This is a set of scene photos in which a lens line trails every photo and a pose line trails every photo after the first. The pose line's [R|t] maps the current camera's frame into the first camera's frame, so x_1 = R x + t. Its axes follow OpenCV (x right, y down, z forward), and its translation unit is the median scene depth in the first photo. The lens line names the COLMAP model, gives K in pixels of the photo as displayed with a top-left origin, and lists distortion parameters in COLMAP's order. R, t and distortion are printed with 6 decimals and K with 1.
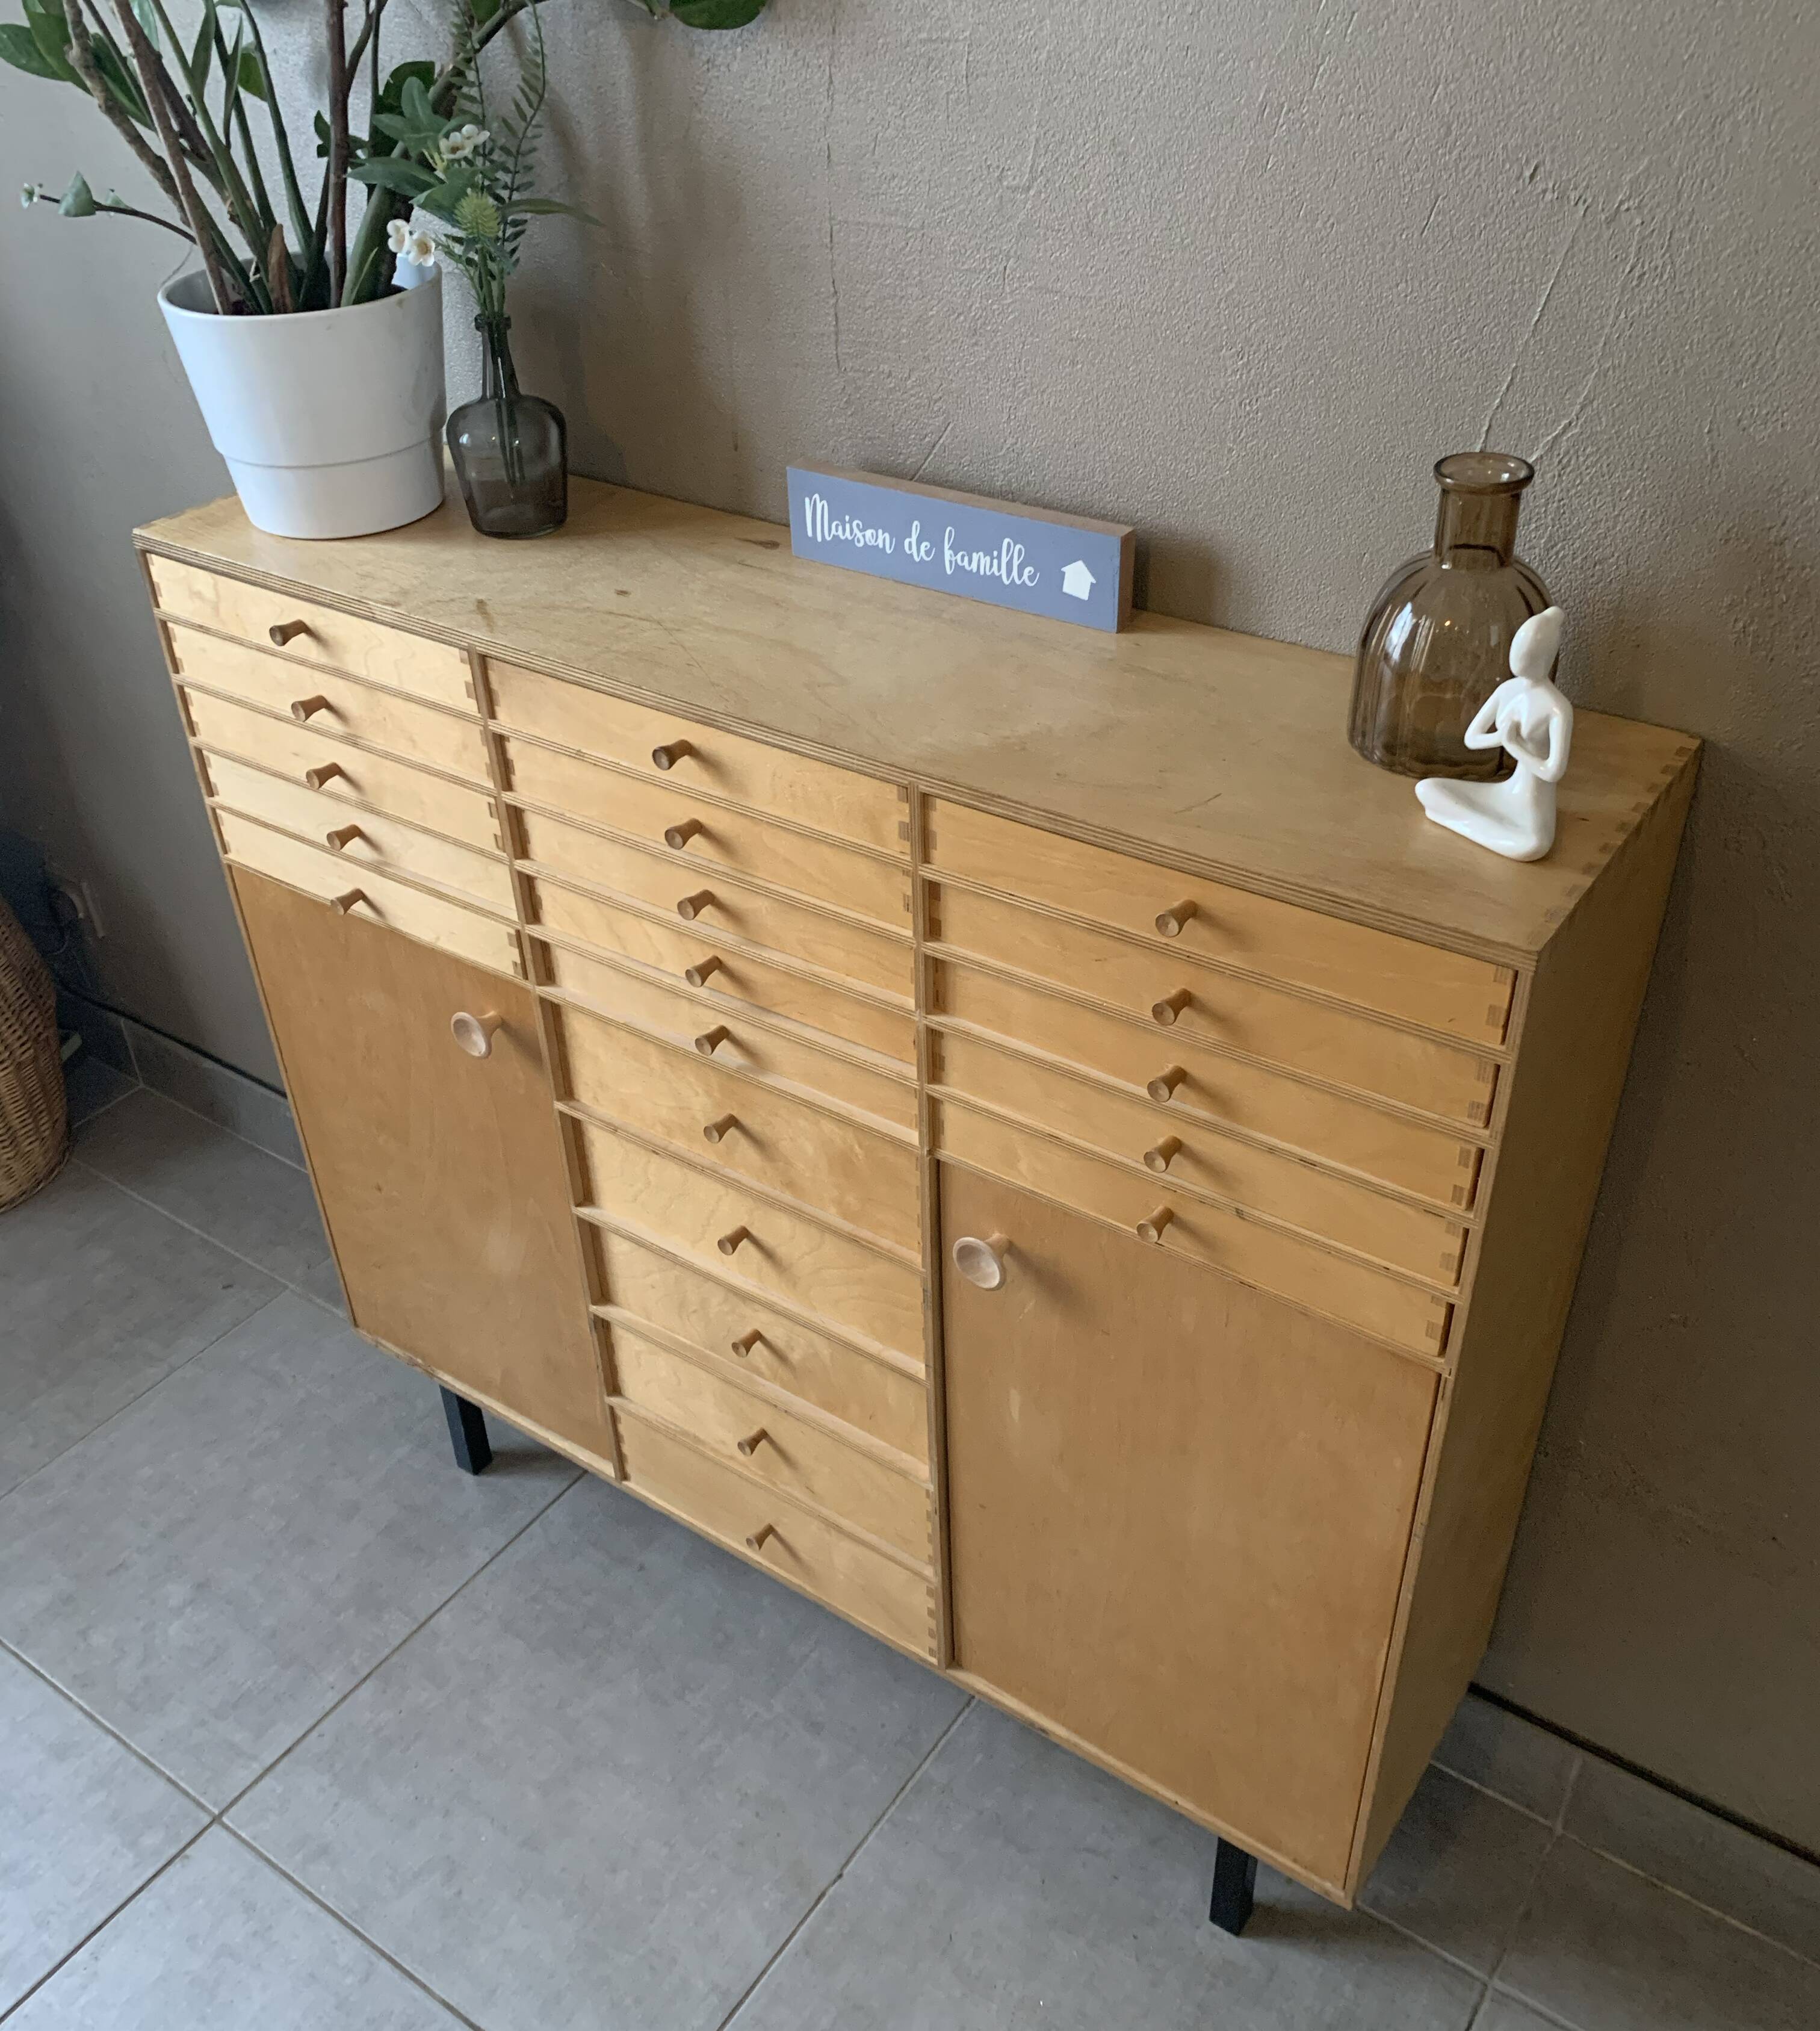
lens RADIAL K [[1863.8, 0, 905.3], [0, 1863.8, 1032.4], [0, 0, 1]] dist [0.003842, 0.000000]
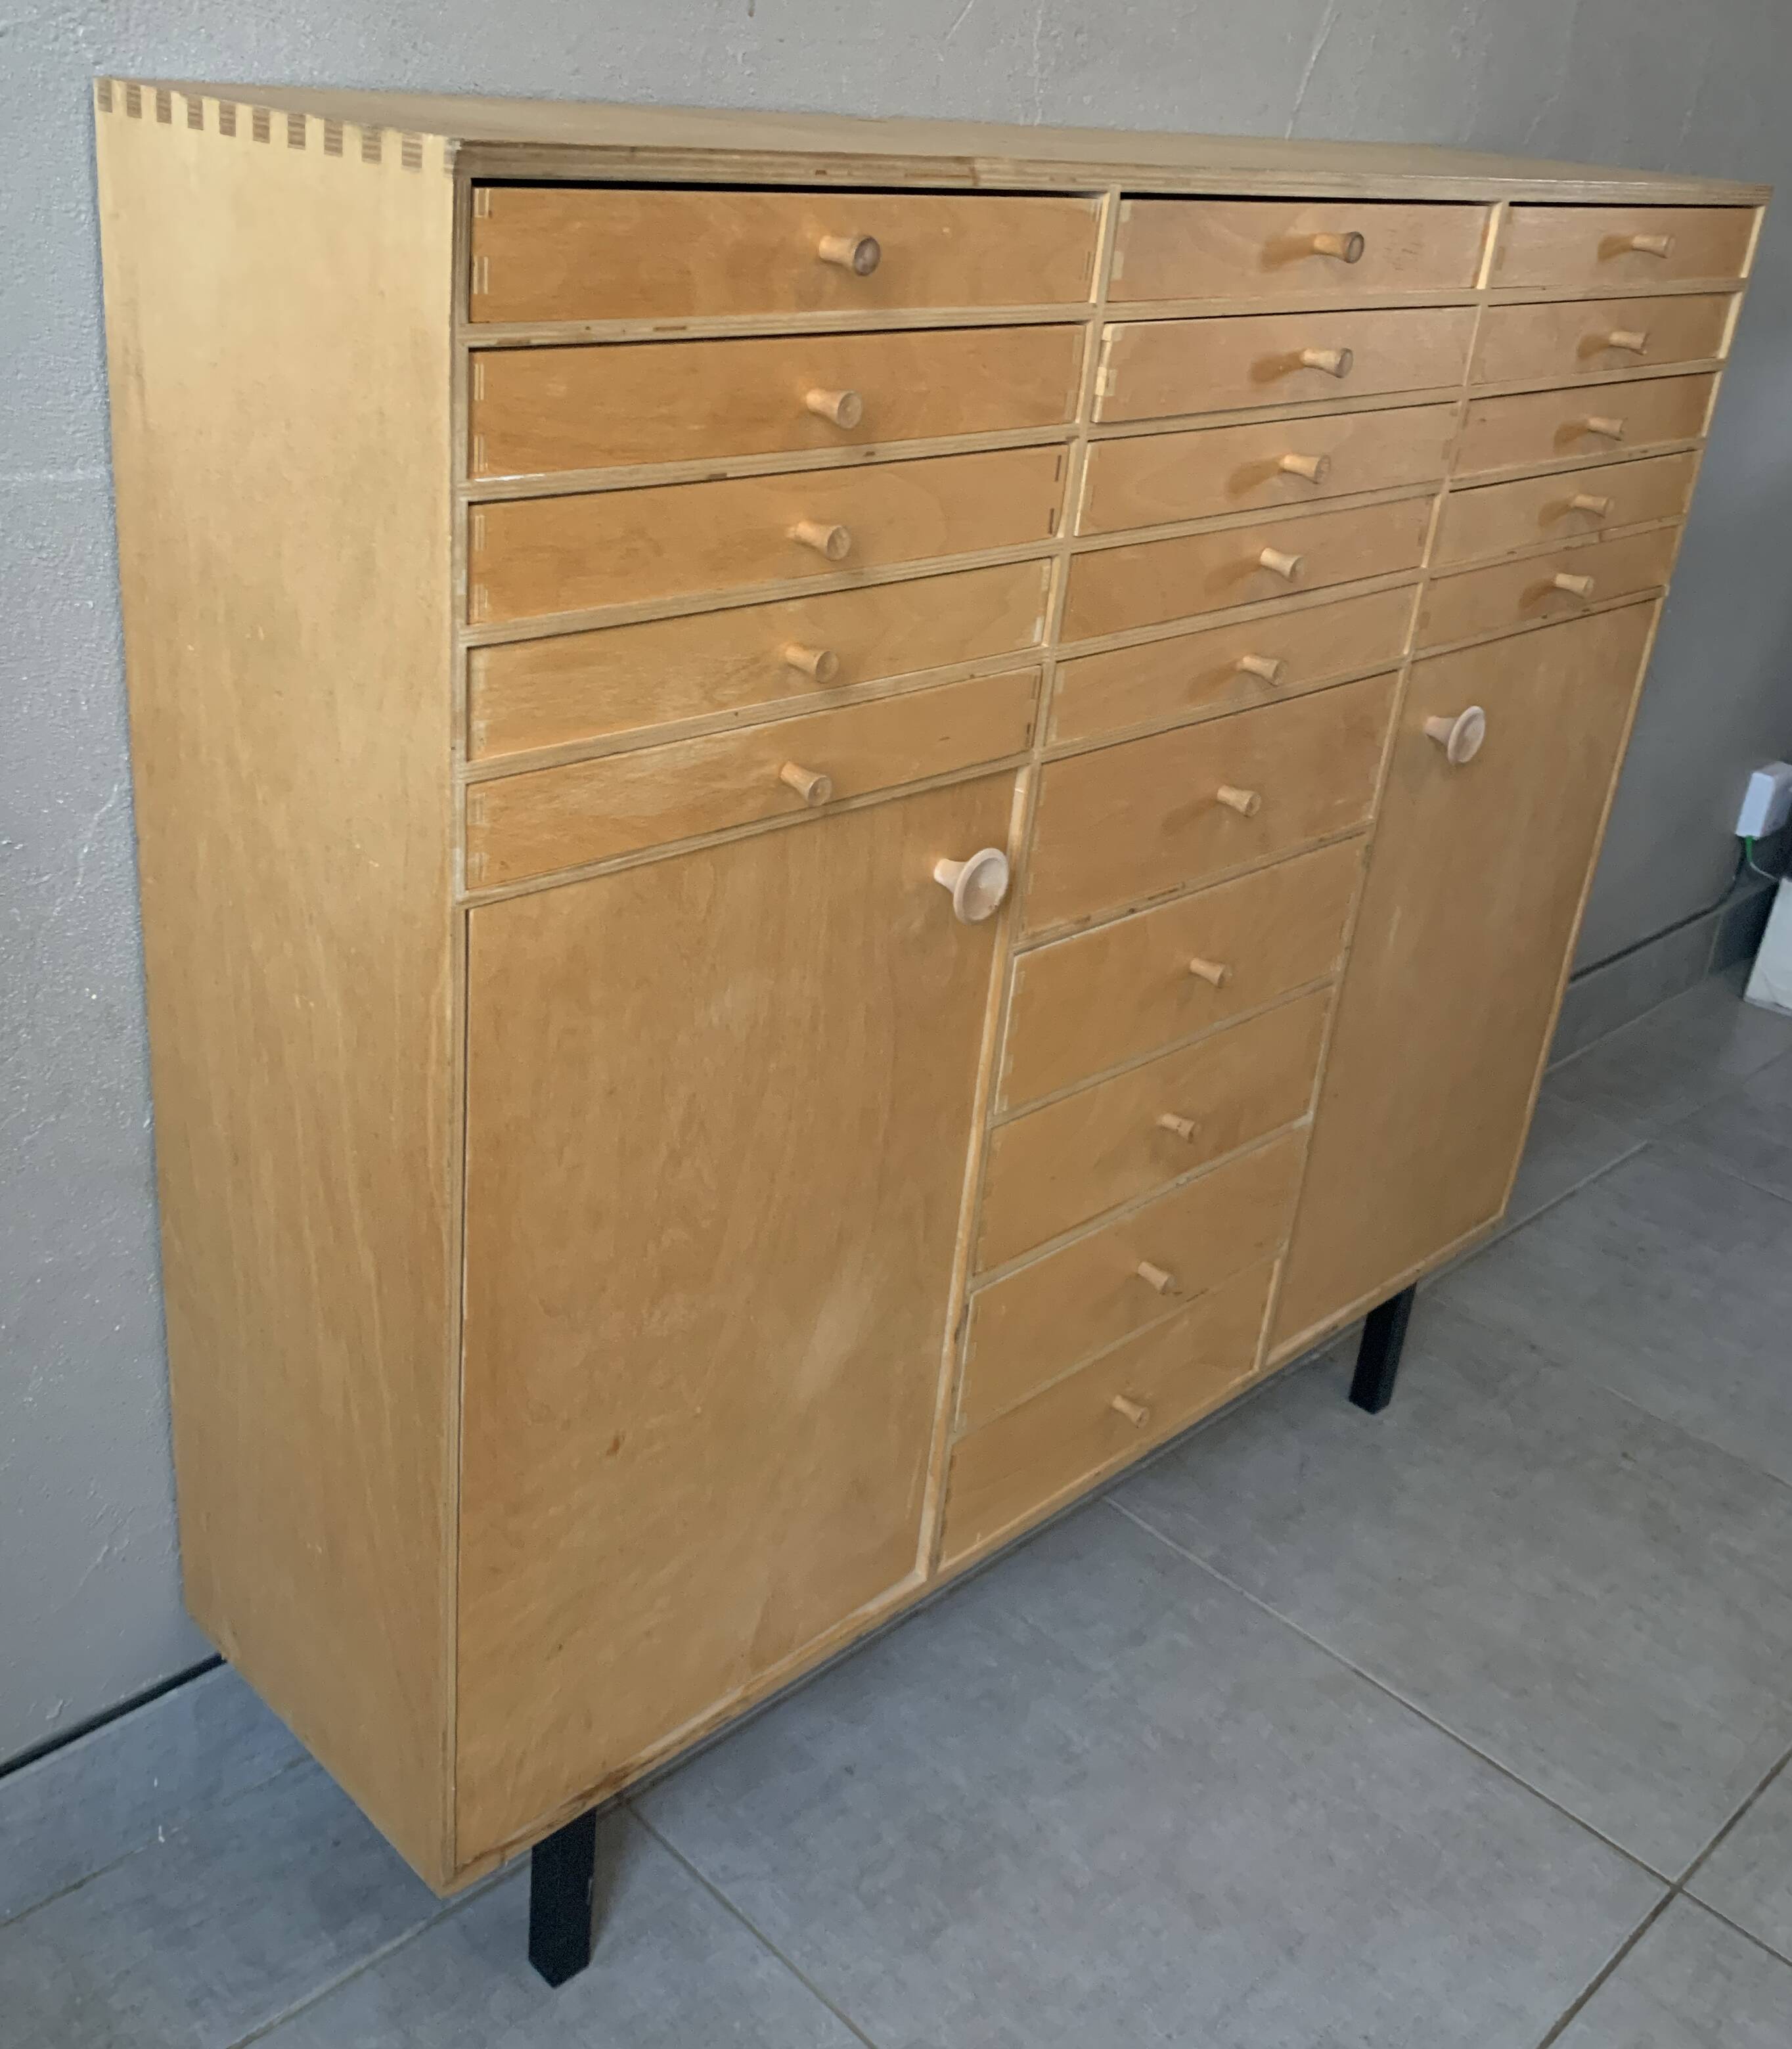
lens RADIAL K [[2047.4, 0, 828.6], [0, 2047.4, 964.8], [0, 0, 1]] dist [0.009750, 0.000000]
pose [[0.187303, -0.370748, 0.909650, -0.866962], [0.493546, 0.836185, 0.239181, -0.165379], [-0.849311, 0.404155, 0.339601, 0.783778]]
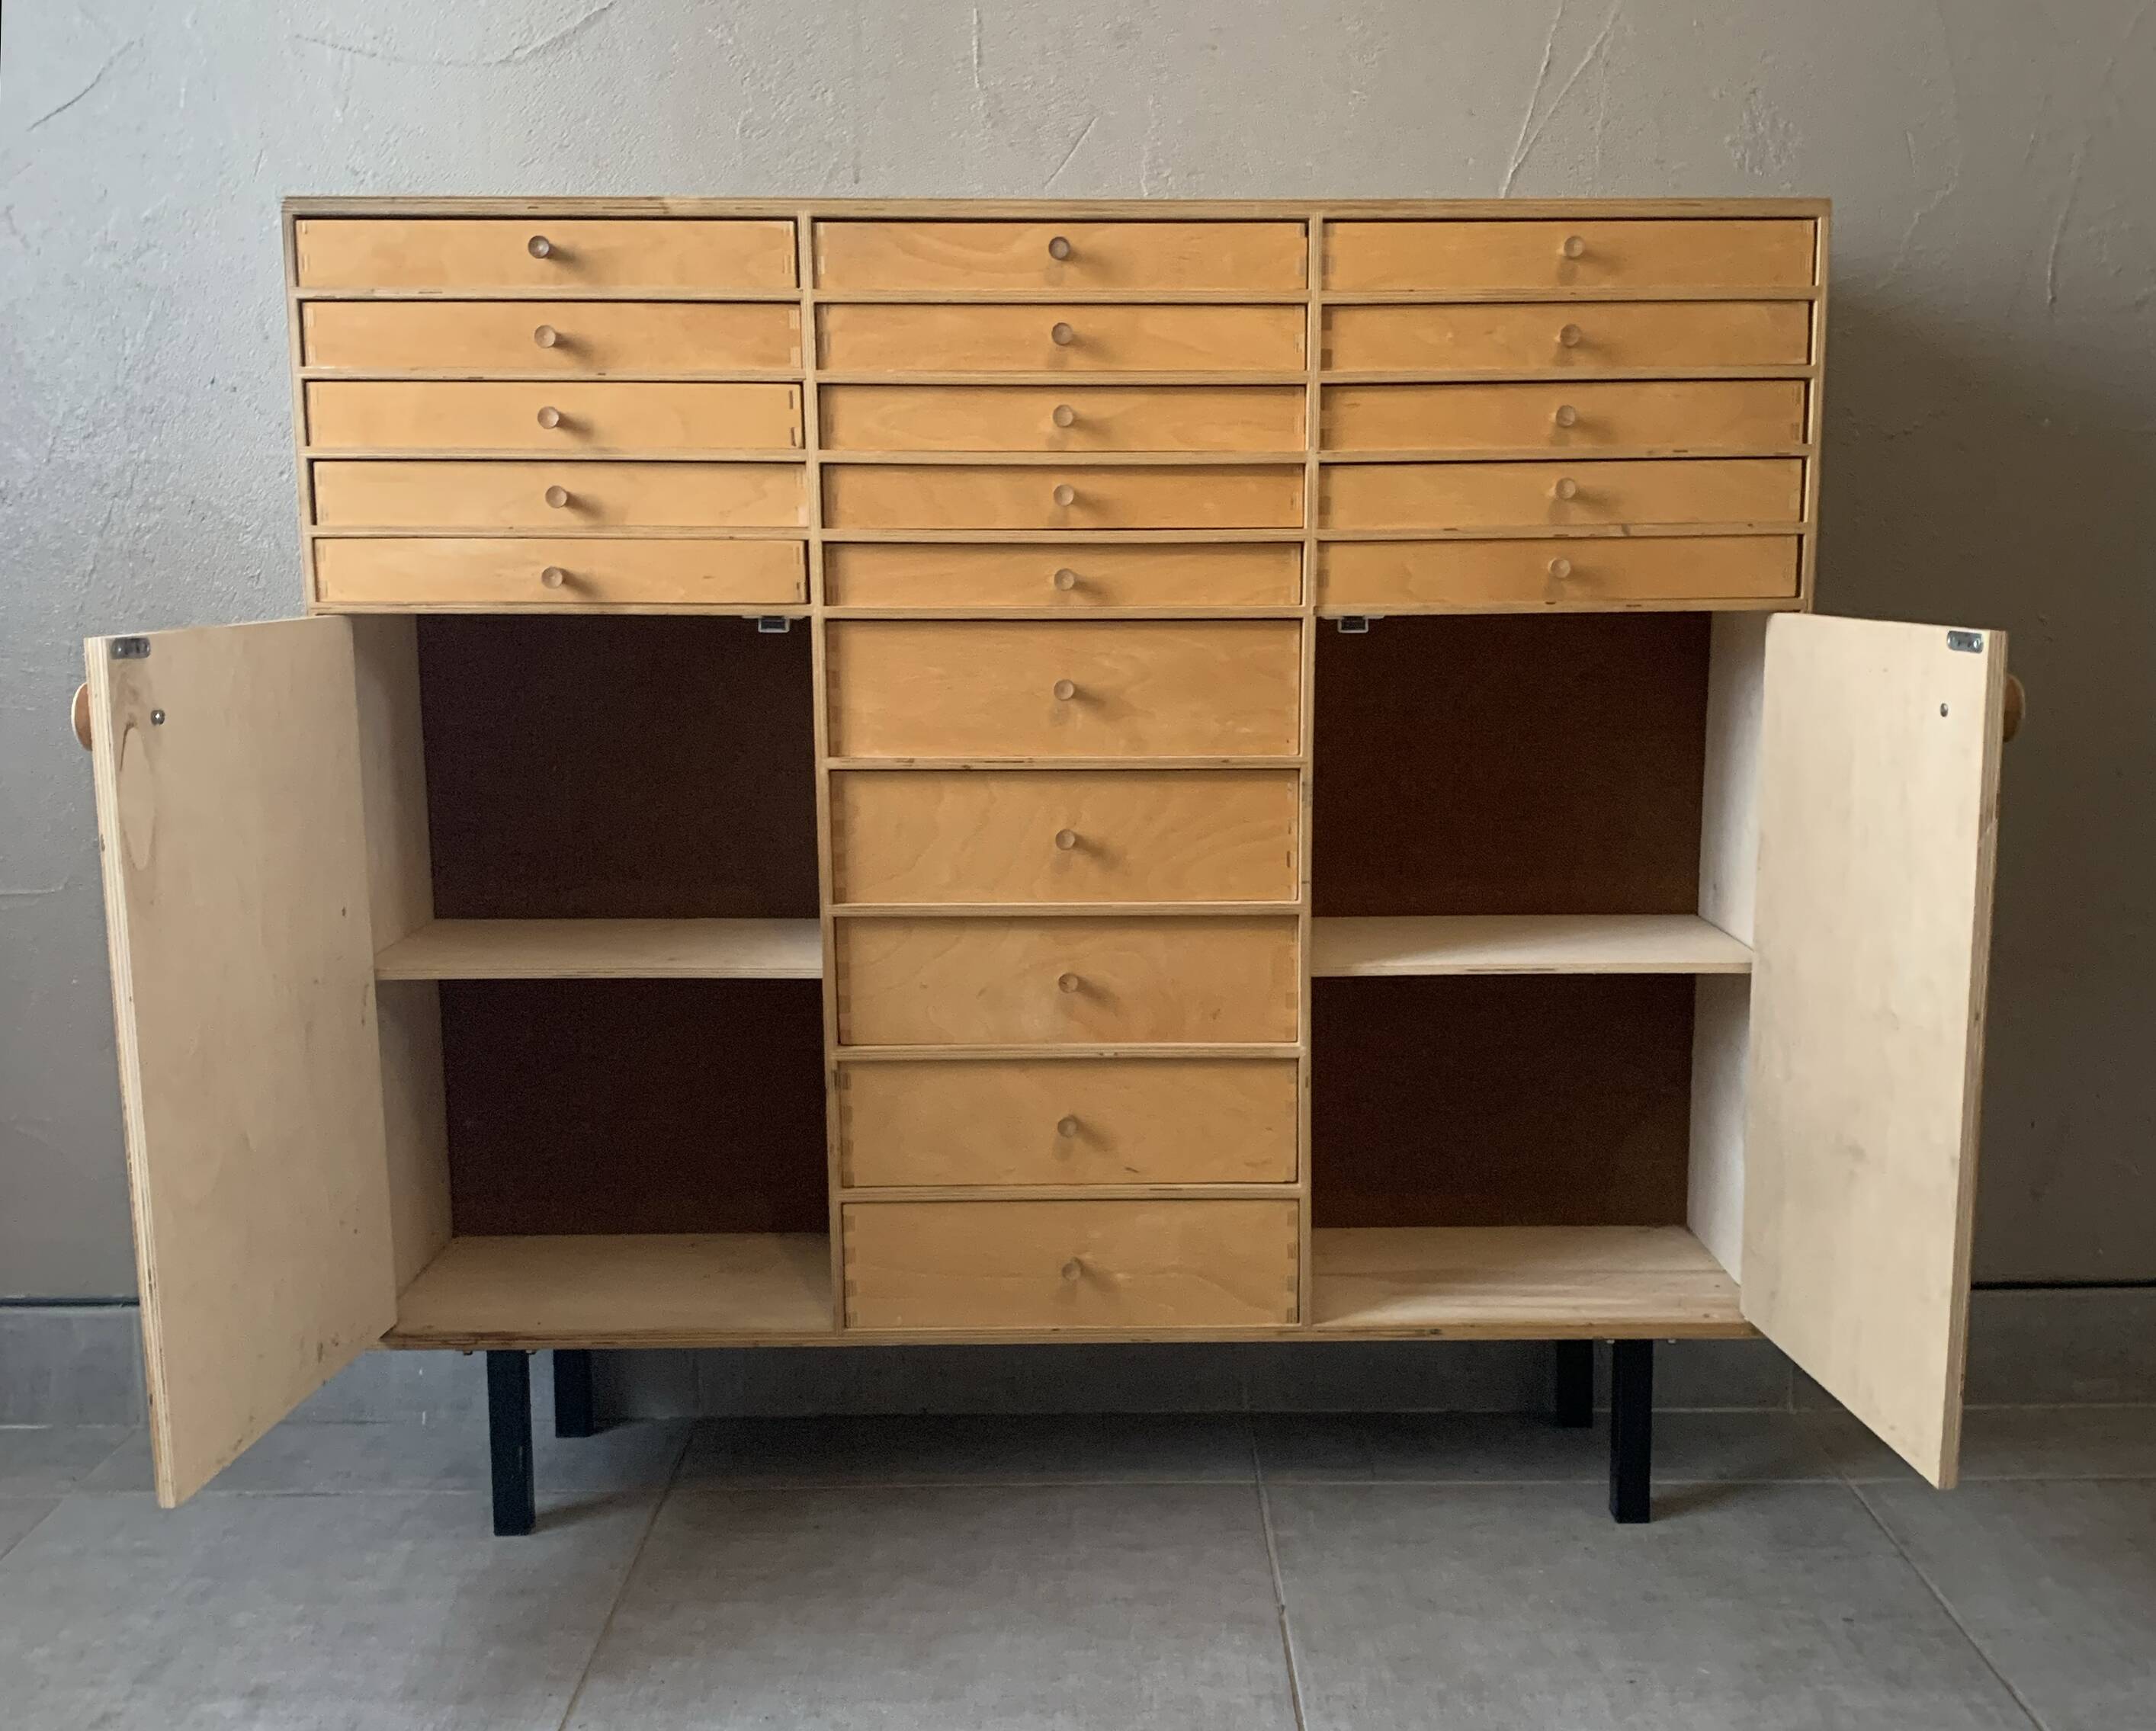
lens RADIAL K [[2355.5, 0, 1136.9], [0, 2355.5, 956.0], [0, 0, 1]] dist [0.022384, 0.000000]
pose [[0.806708, -0.079499, 0.585578, -0.738392], [0.325606, 0.886723, -0.328181, 0.547043], [-0.493156, 0.455414, 0.741212, 0.092763]]
